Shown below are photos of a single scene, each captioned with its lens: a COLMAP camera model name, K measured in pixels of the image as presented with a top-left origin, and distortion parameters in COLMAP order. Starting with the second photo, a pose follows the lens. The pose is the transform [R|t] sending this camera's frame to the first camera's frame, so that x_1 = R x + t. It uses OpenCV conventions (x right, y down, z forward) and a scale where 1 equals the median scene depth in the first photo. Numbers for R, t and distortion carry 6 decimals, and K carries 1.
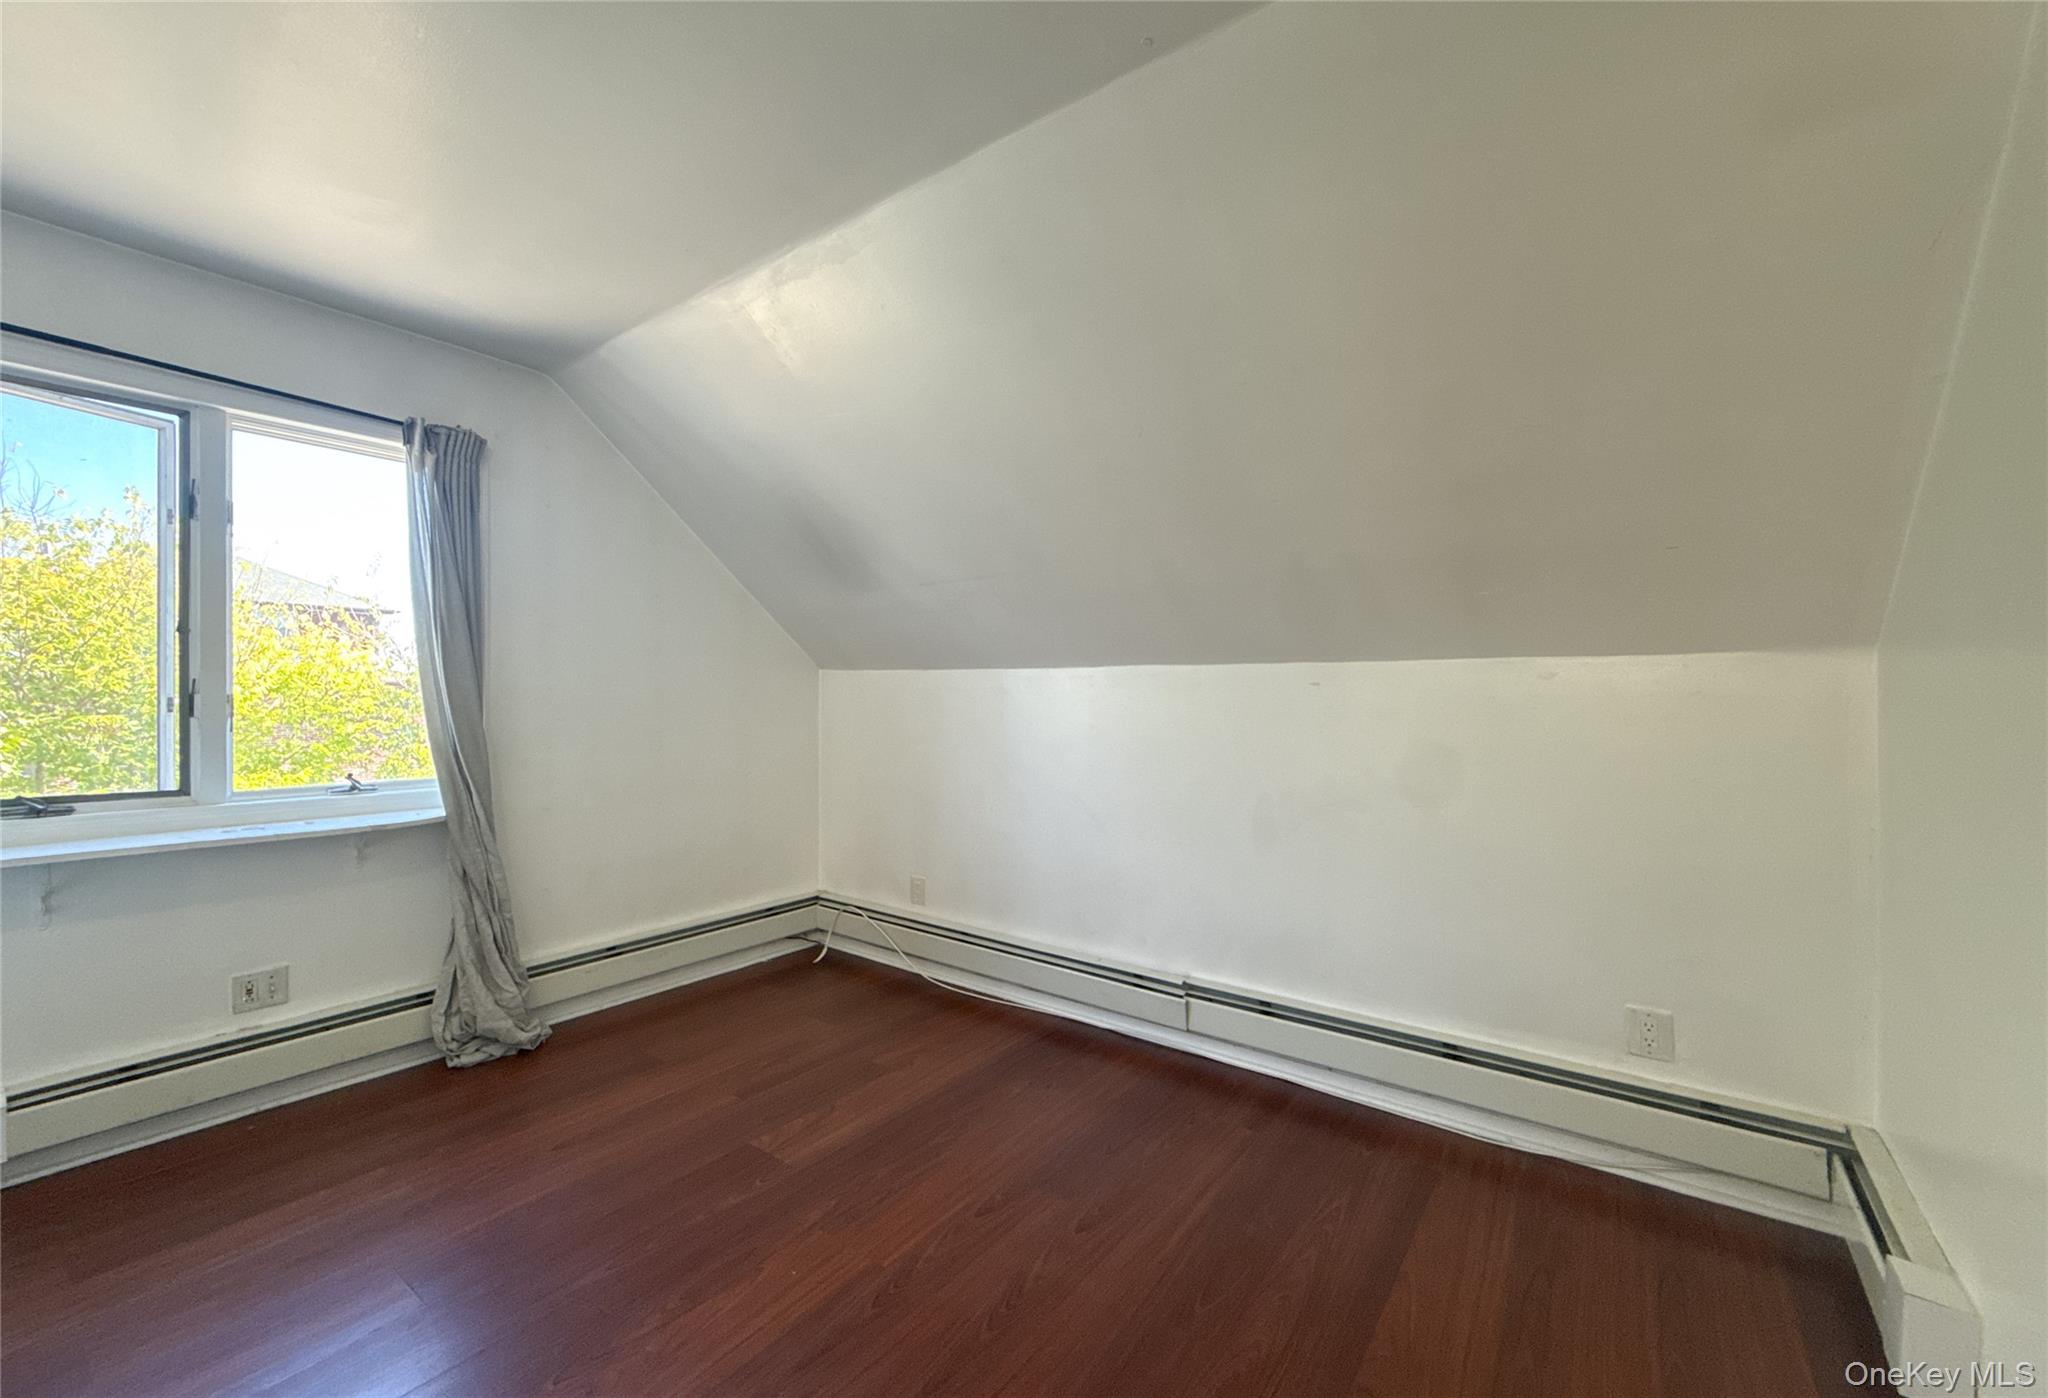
lens RADIAL K [[810.2, 0, 1024.0], [0, 810.2, 699.0], [0, 0, 1]] dist [0.001043, 0.000216]
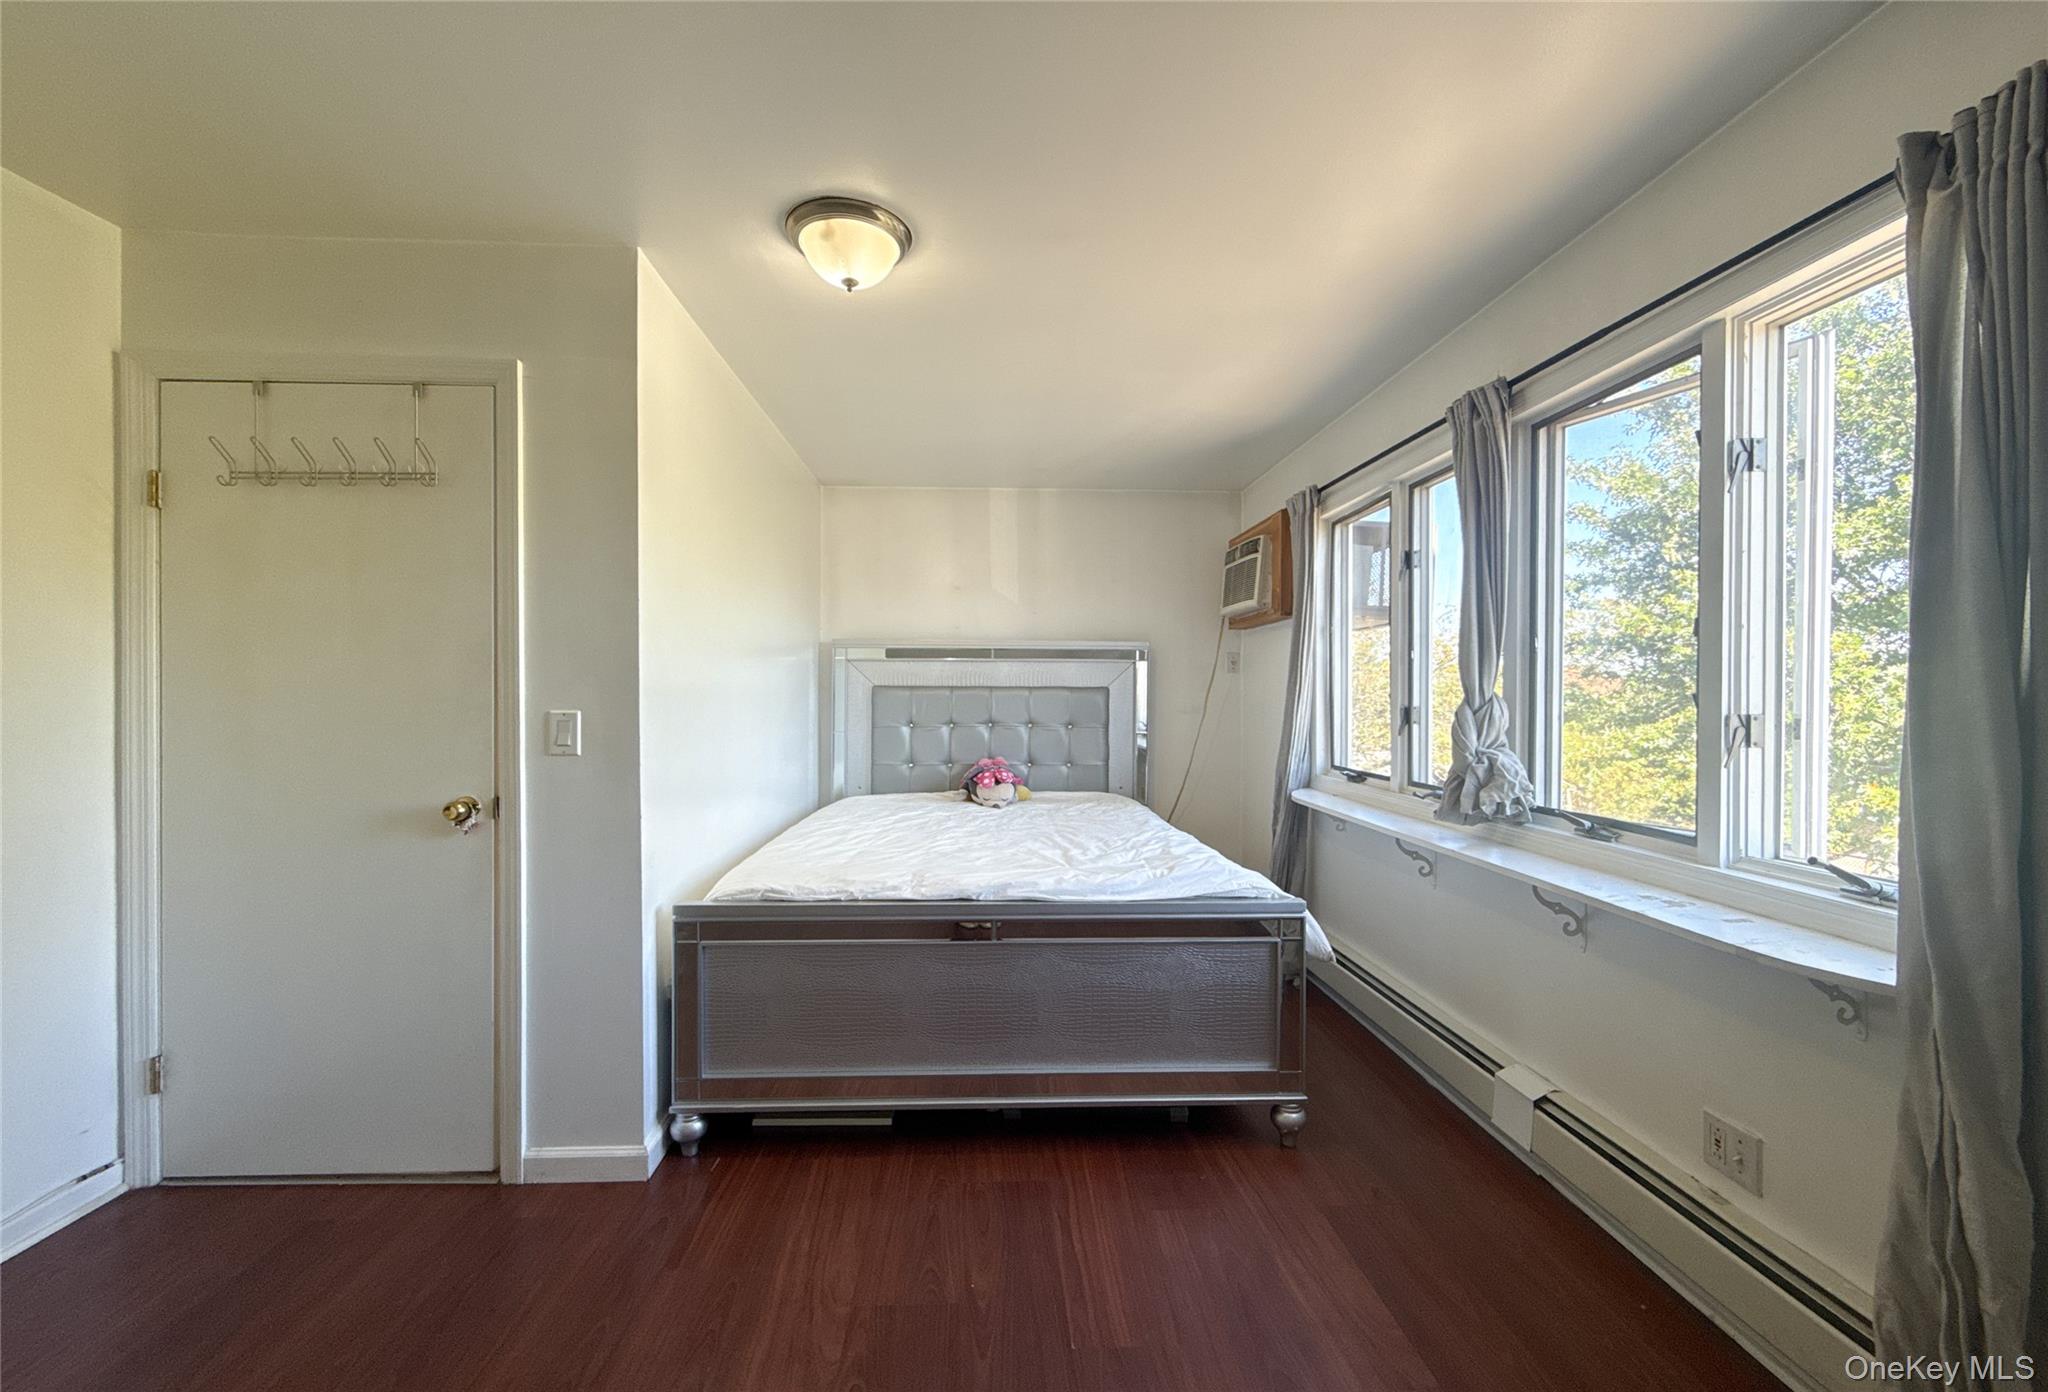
lens RADIAL K [[818.6, 0, 1024.0], [0, 818.6, 696.0], [0, 0, 1]] dist [-0.001019, 0.000013]
pose [[-0.765175, 0.013640, -0.643677, -0.047076], [0.014145, 0.999890, 0.004373, -0.031433], [0.643666, -0.005759, -0.765285, 1.039475]]
